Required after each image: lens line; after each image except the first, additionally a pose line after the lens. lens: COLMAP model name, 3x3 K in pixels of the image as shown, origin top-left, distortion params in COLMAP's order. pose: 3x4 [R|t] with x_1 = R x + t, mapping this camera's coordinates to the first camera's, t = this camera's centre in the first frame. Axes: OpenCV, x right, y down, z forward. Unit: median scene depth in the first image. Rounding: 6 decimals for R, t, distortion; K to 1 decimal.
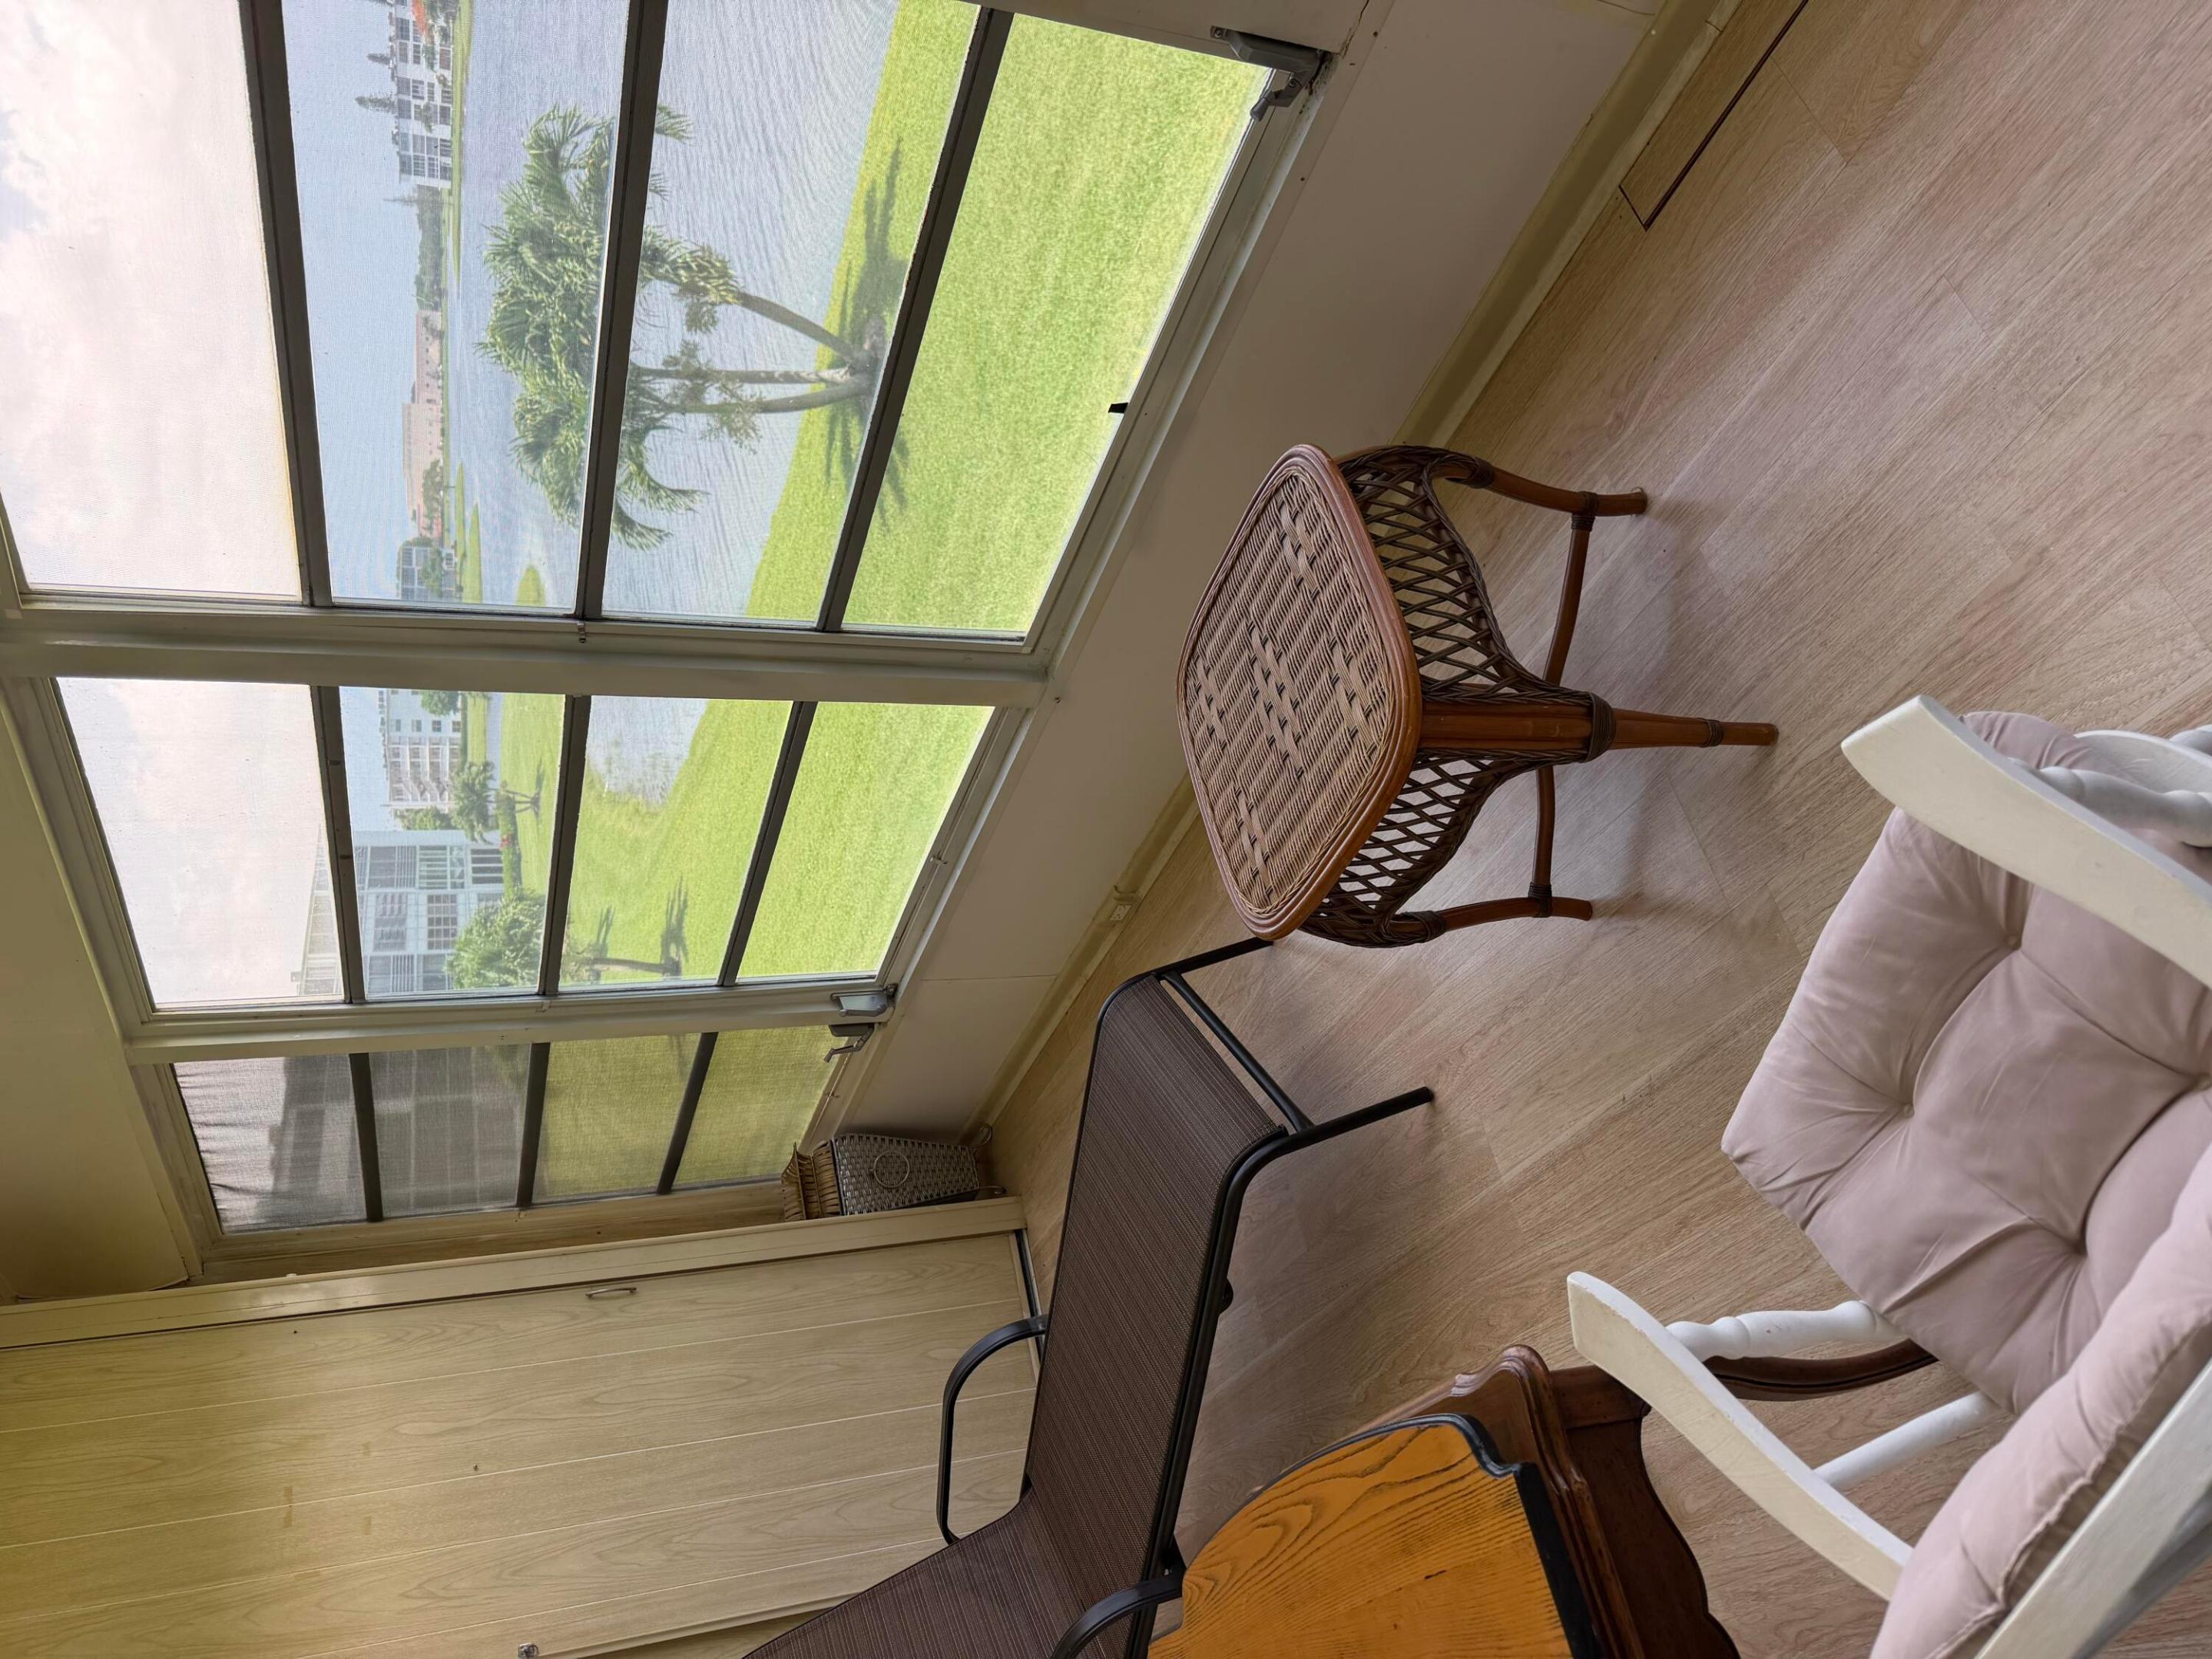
lens RADIAL K [[1569.3, 0, 1111.2], [0, 1569.3, 833.5], [0, 0, 1]] dist [0.053038, -0.070010]
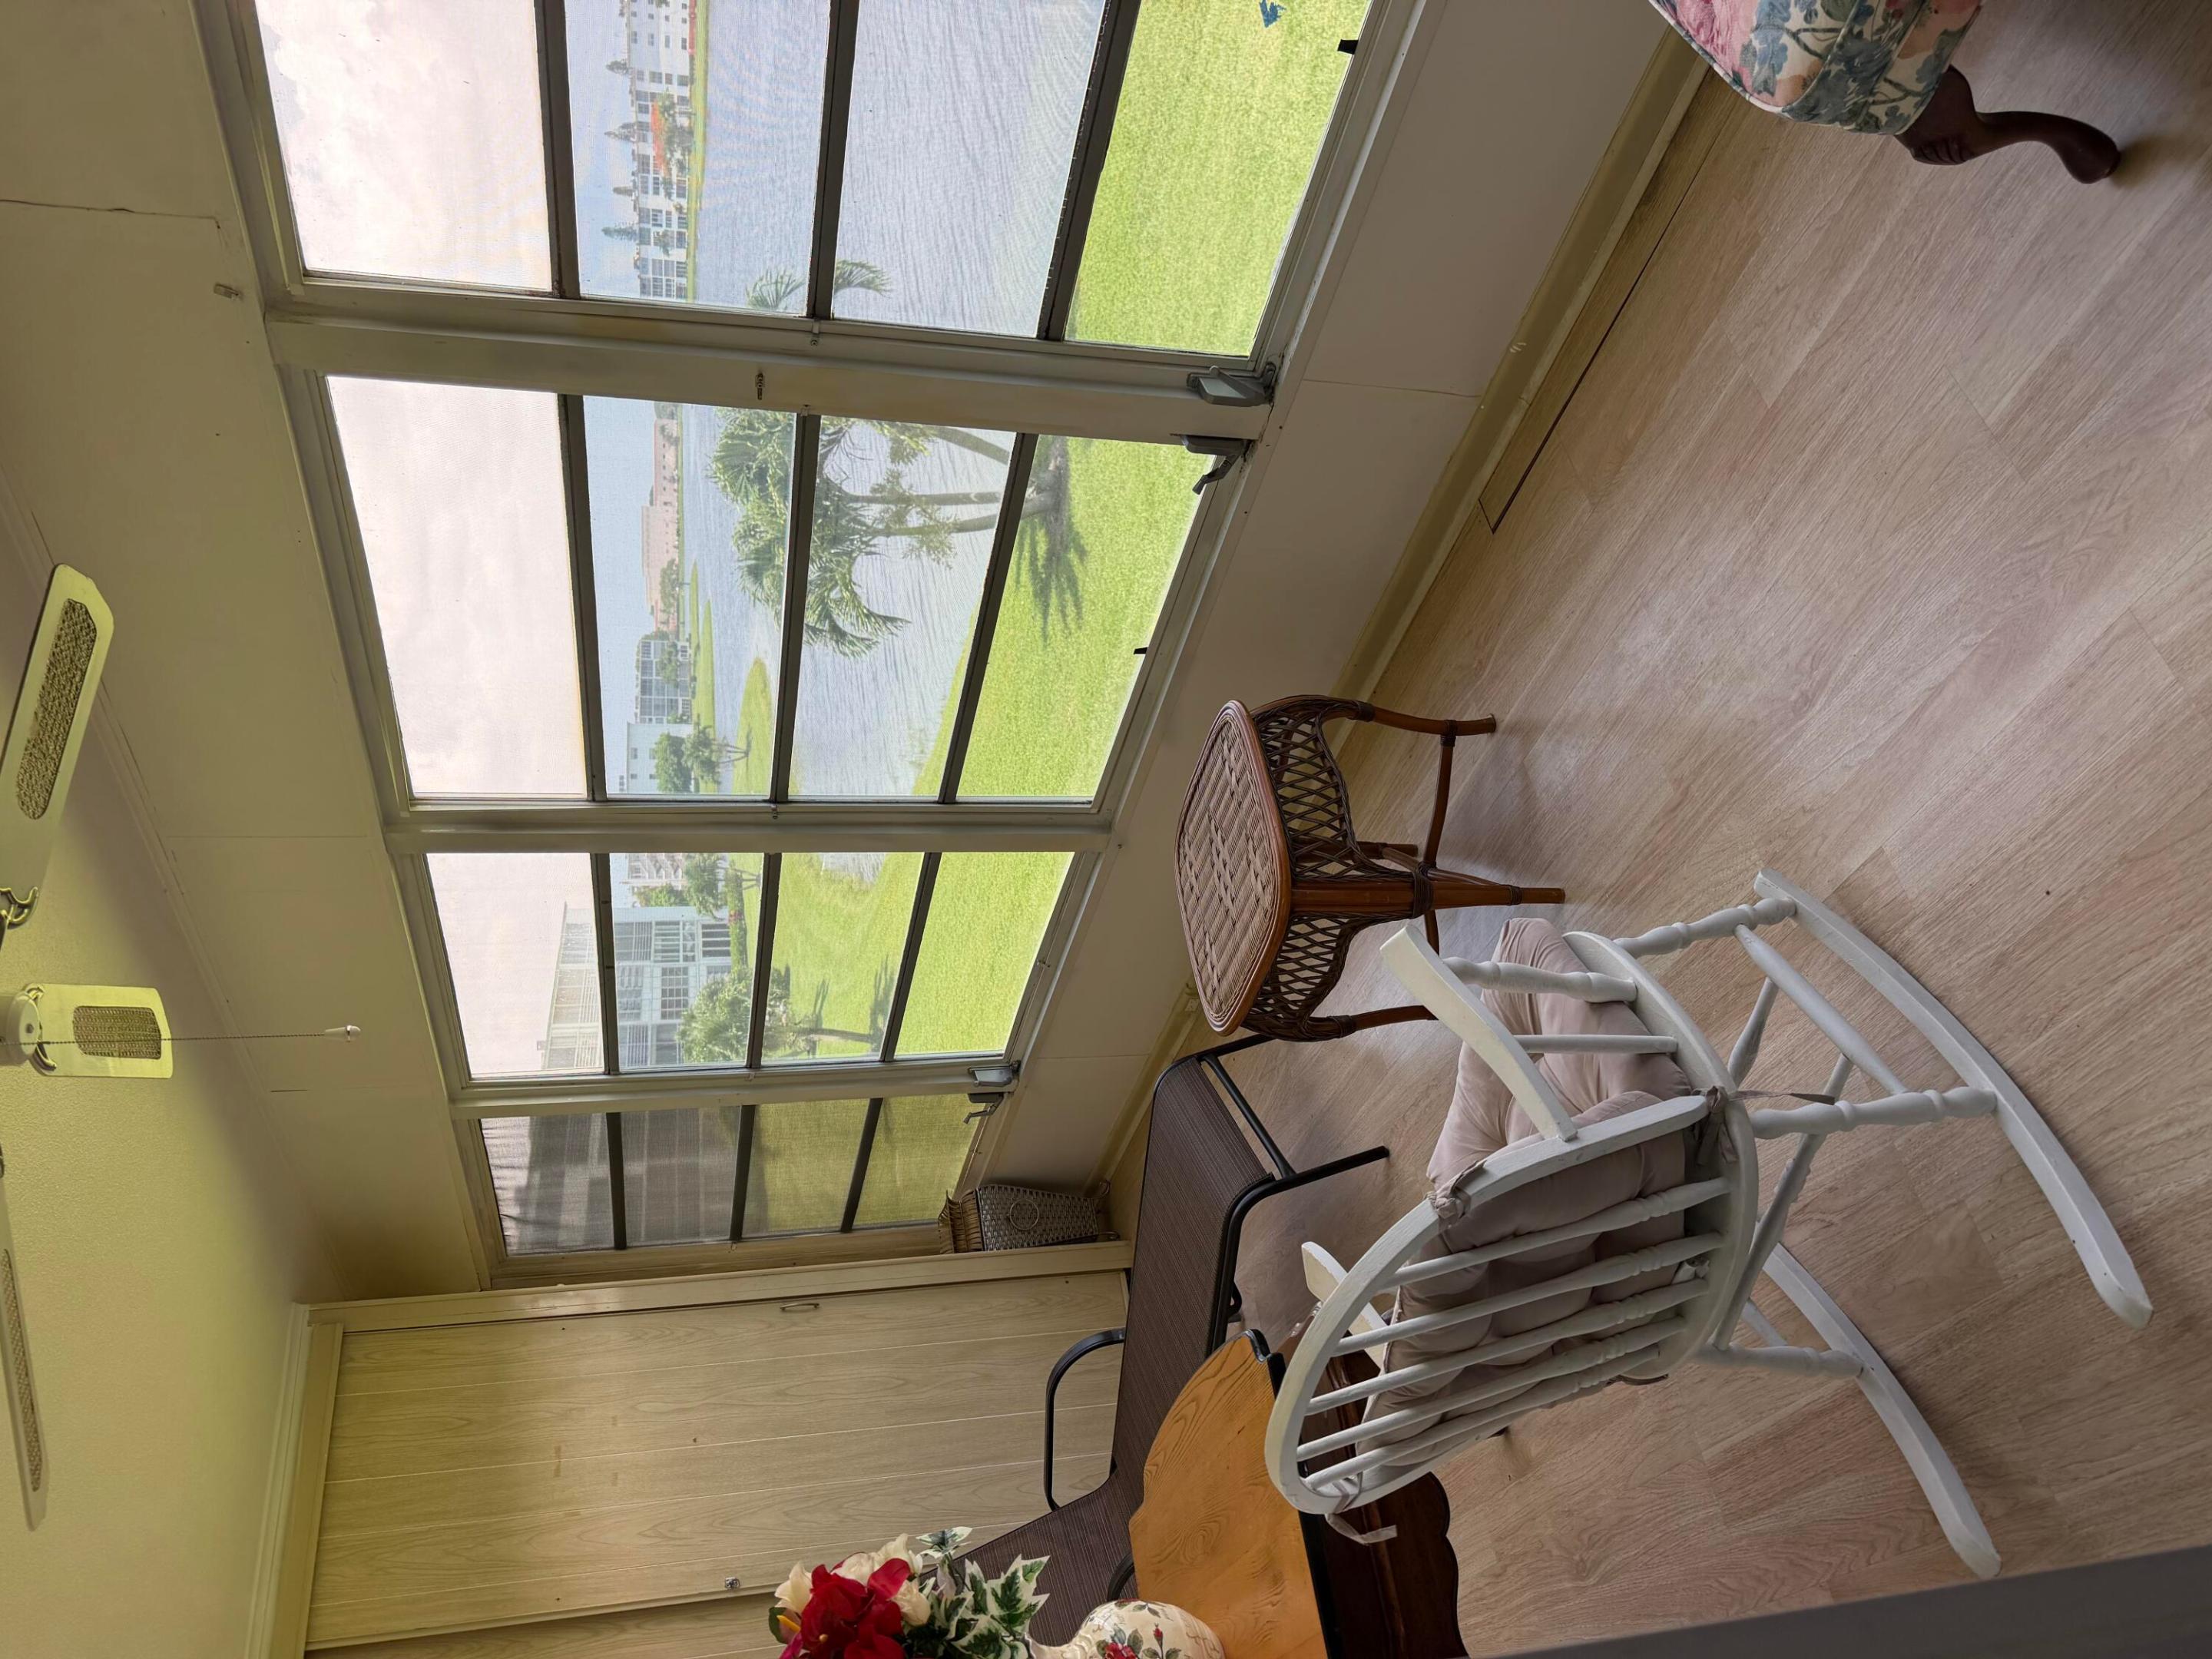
lens RADIAL K [[1552.7, 0, 1100.6], [0, 1552.7, 826.7], [0, 0, 1]] dist [0.155736, -0.311337]
pose [[0.990740, -0.011827, -0.135255, 0.109065], [0.004959, 0.998686, -0.051001, -0.030504], [0.135680, 0.049858, 0.989497, -0.261331]]
